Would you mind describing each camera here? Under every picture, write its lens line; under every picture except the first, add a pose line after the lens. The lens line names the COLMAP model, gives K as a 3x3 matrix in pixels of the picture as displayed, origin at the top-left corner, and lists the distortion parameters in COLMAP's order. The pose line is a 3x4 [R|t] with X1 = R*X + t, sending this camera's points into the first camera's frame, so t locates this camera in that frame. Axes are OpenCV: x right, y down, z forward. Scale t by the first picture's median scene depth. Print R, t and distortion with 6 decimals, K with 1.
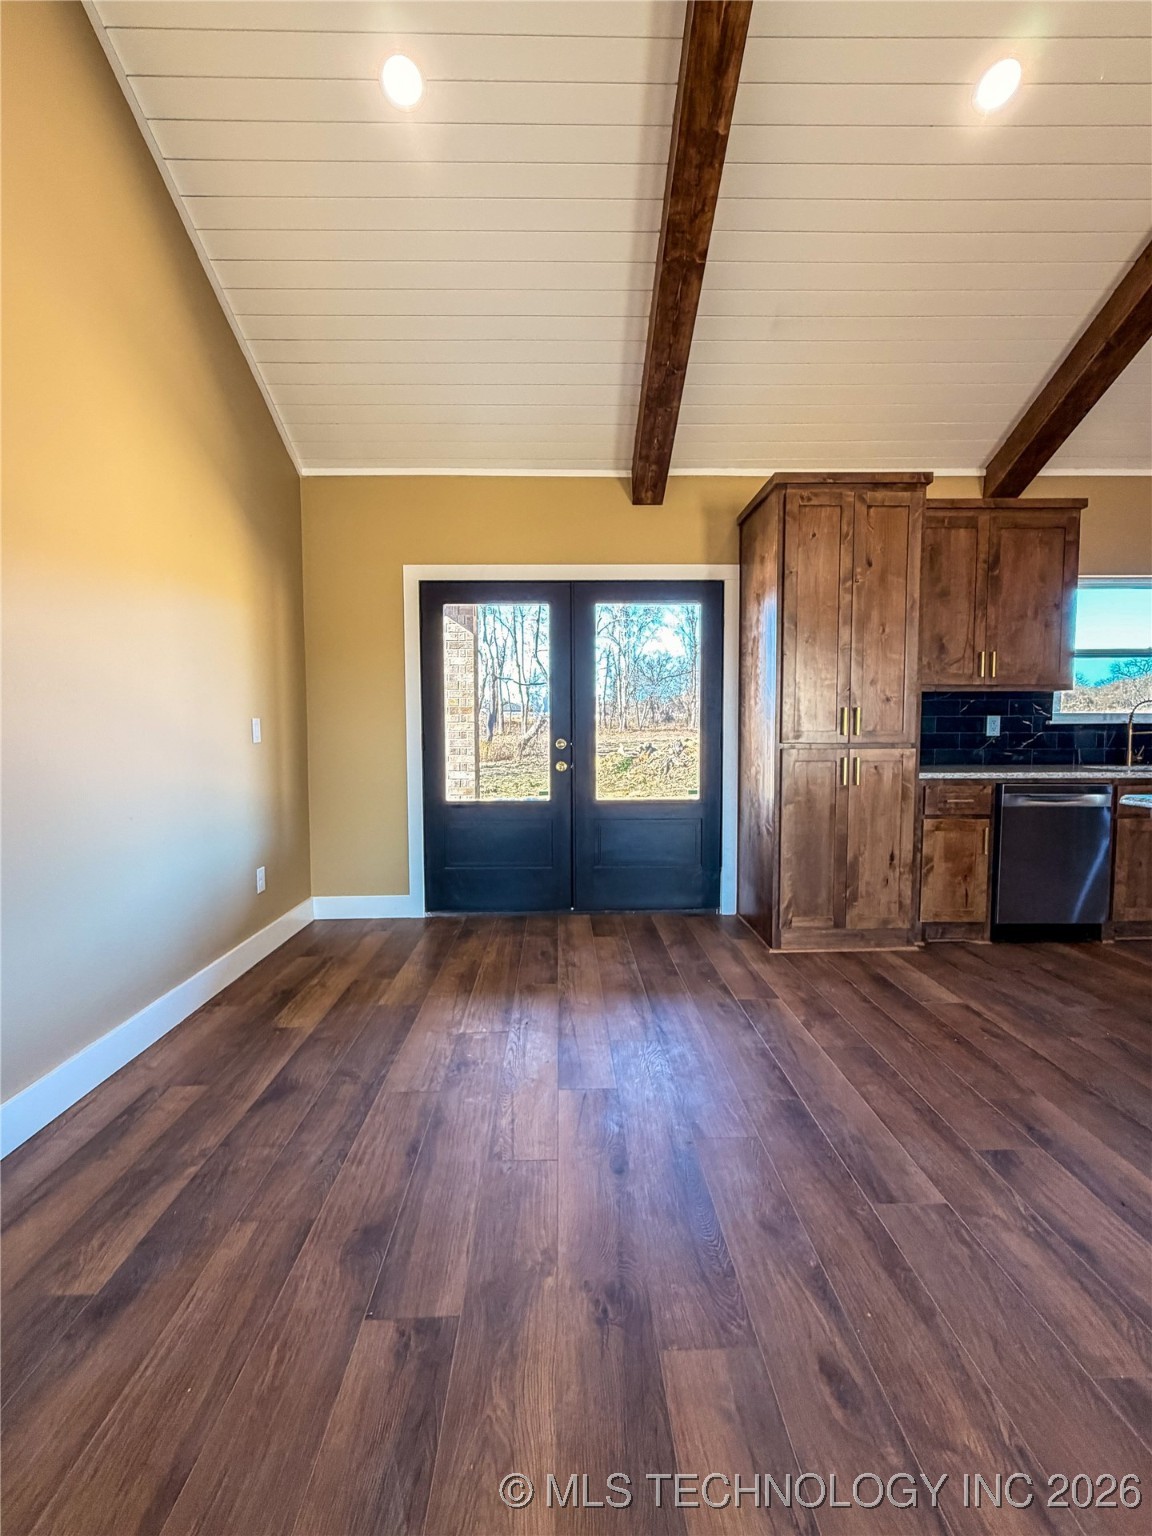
lens RADIAL K [[660.4, 0, 571.3], [0, 660.4, 771.7], [0, 0, 1]] dist [-0.003404, 0.000256]
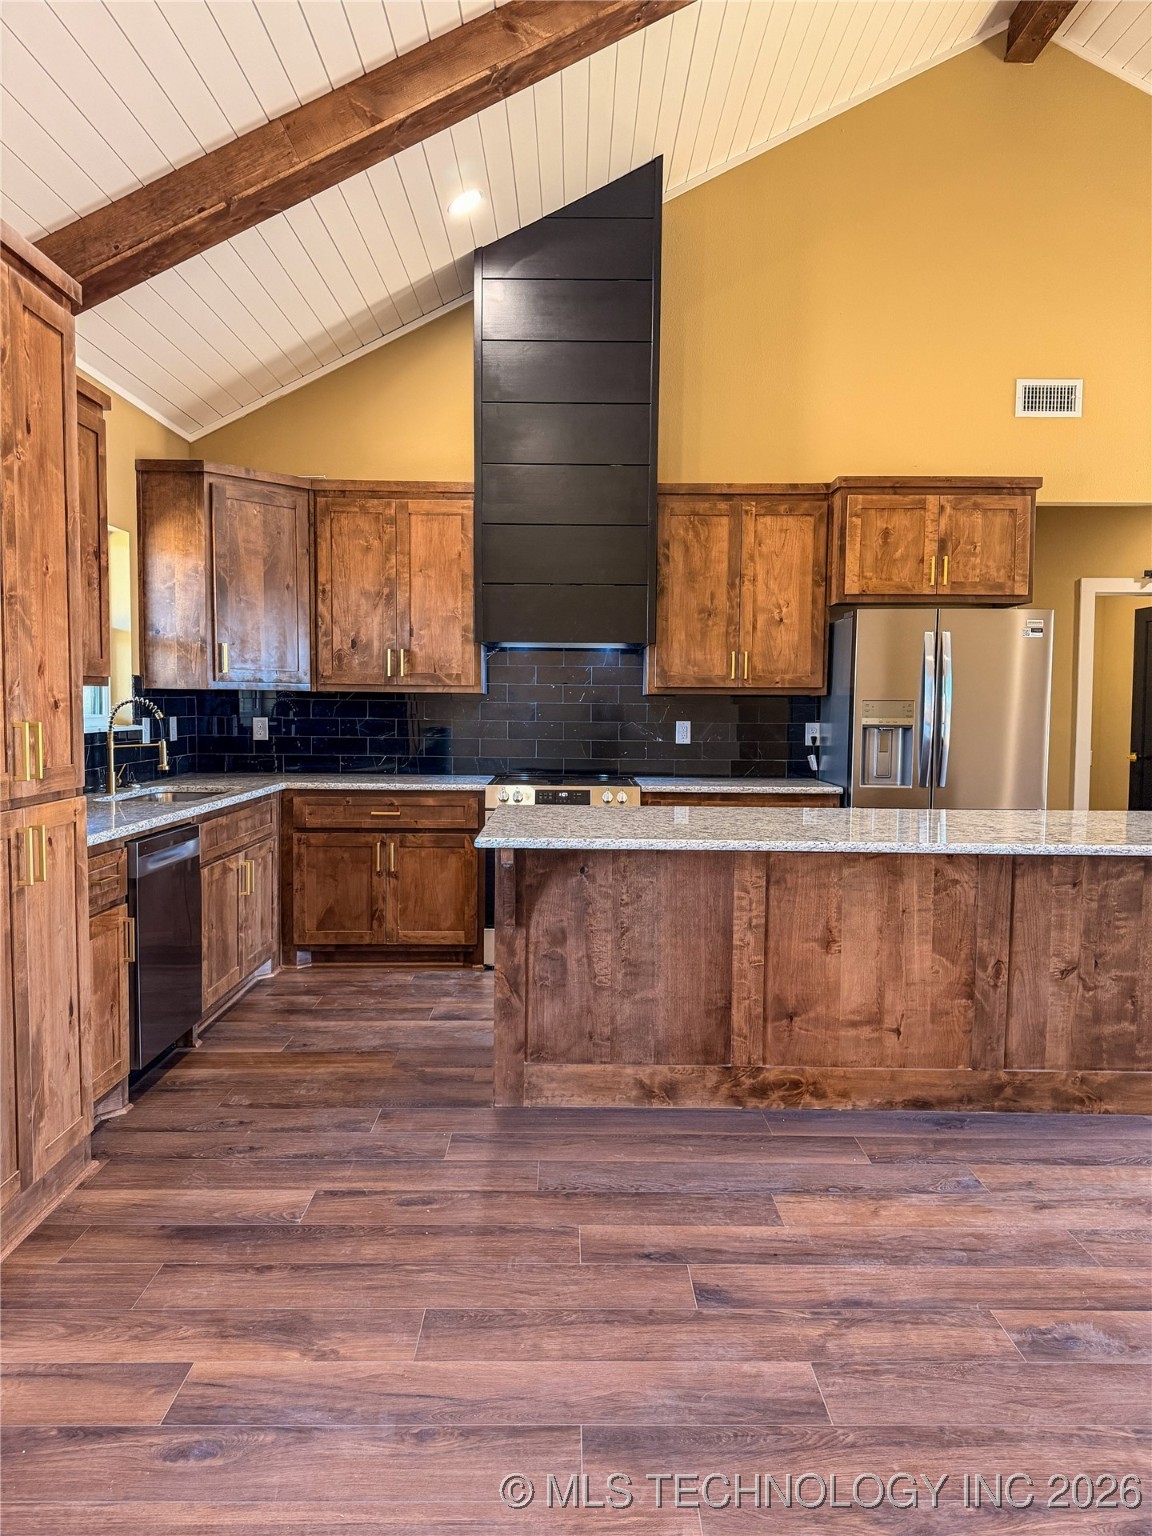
lens RADIAL K [[1082.1, 0, 574.6], [0, 1082.1, 766.9], [0, 0, 1]] dist [0.059577, -0.065544]
pose [[0.008828, -0.053314, 0.998539, -0.356105], [0.058791, 0.996878, 0.052705, -0.080938], [-0.998231, 0.058240, 0.011934, 0.585596]]
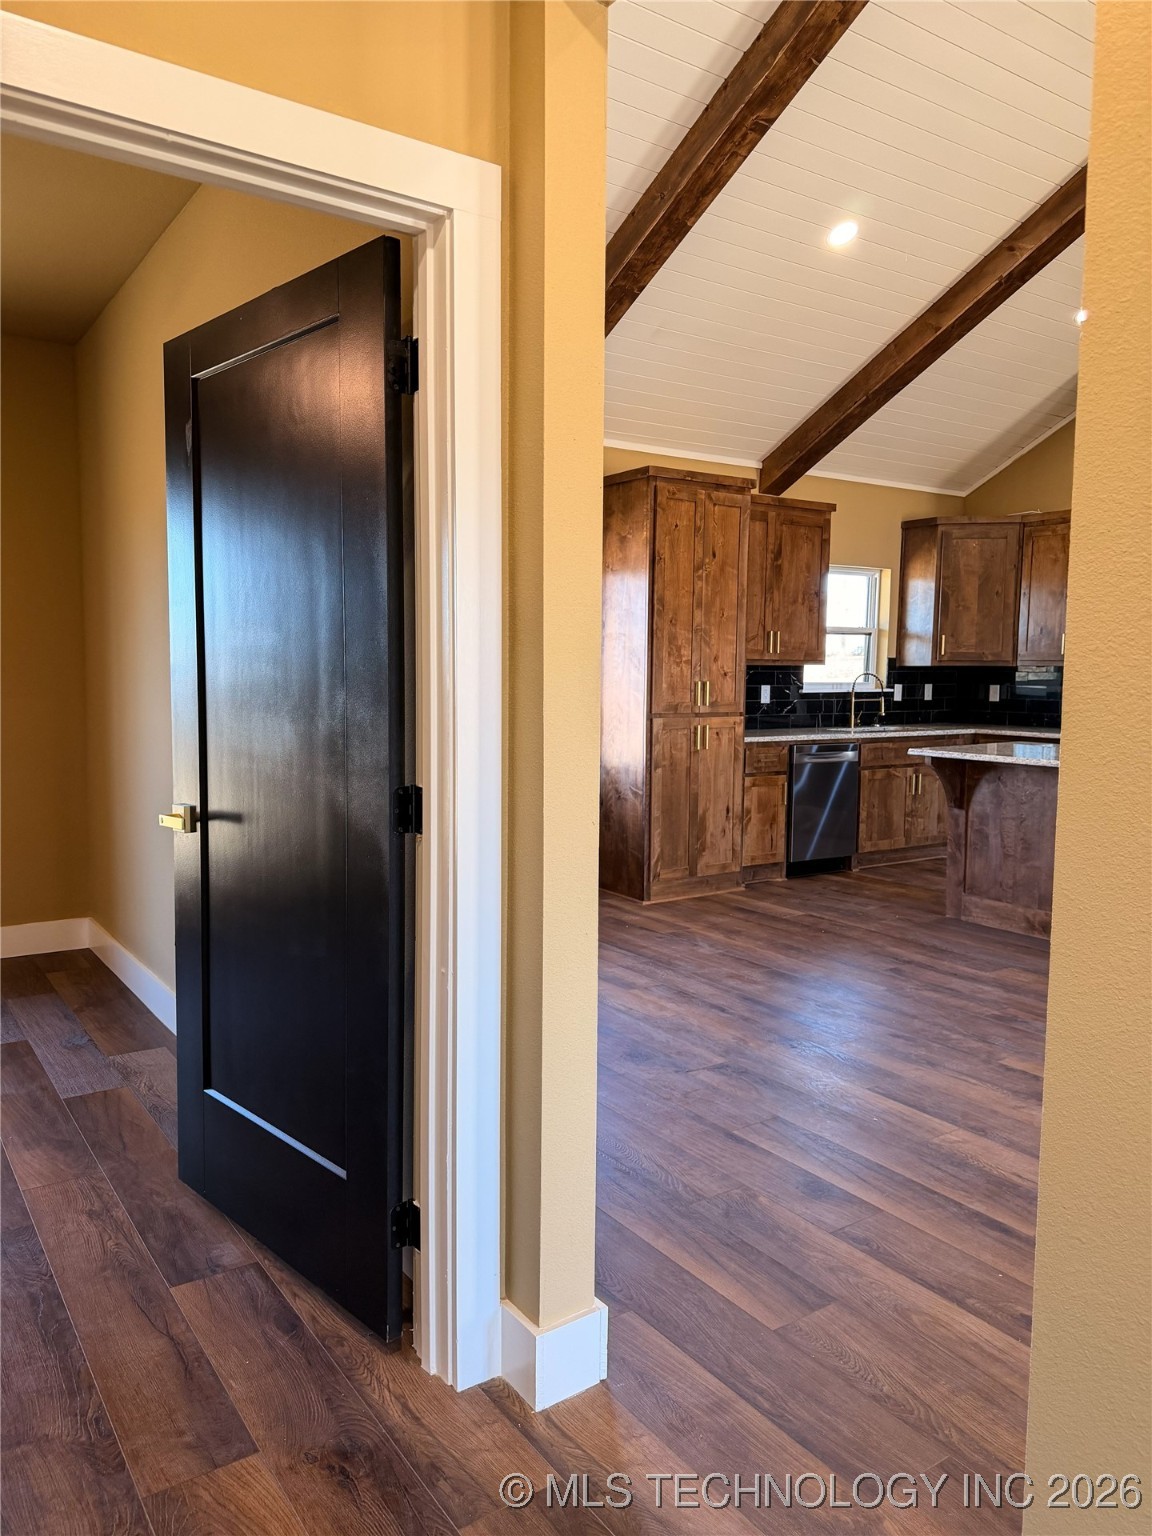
lens RADIAL K [[1082.1, 0, 543.9], [0, 1082.1, 774.5], [0, 0, 1]] dist [0.059577, -0.065544]
pose [[0.845852, -0.038663, 0.532014, -0.792676], [0.022252, 0.999059, 0.037226, -0.011412], [-0.532953, -0.019650, 0.845917, -0.430682]]
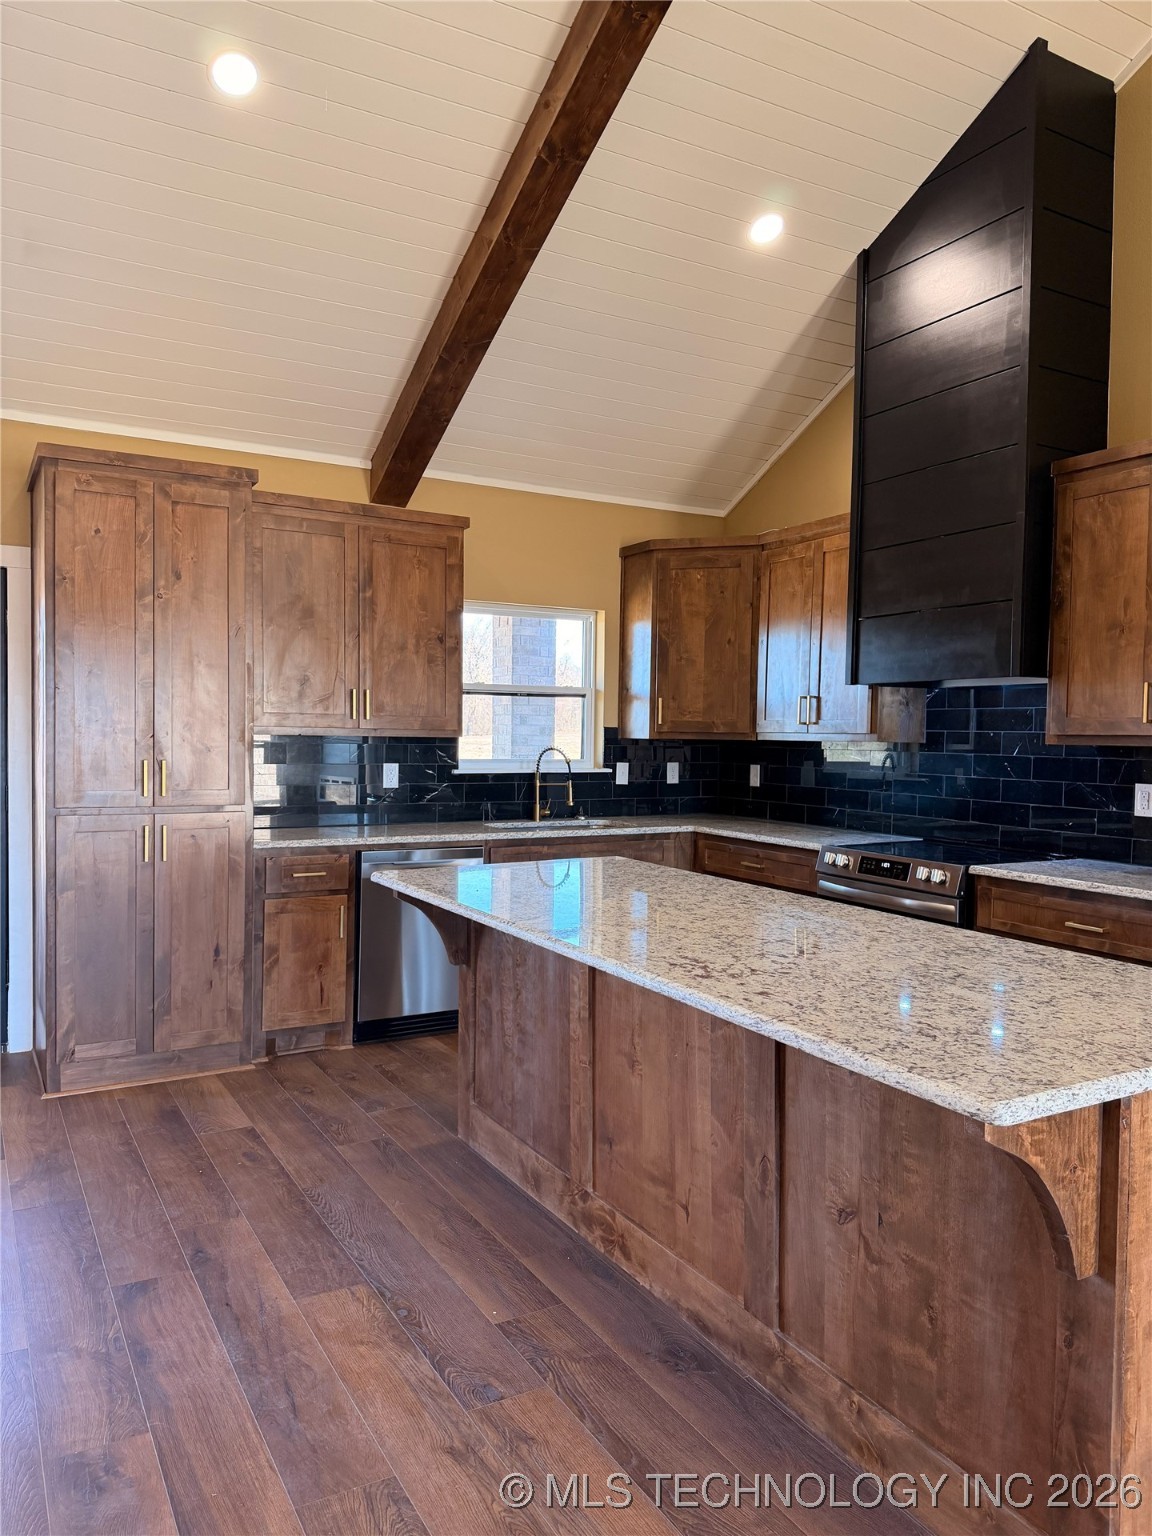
lens RADIAL K [[1082.1, 0, 577.1], [0, 1082.1, 772.5], [0, 0, 1]] dist [0.059577, -0.065544]
pose [[0.877875, 0.000788, 0.478890, 0.243362], [0.013834, 0.999540, -0.027005, -0.041111], [-0.478691, 0.030332, 0.877460, -0.337599]]
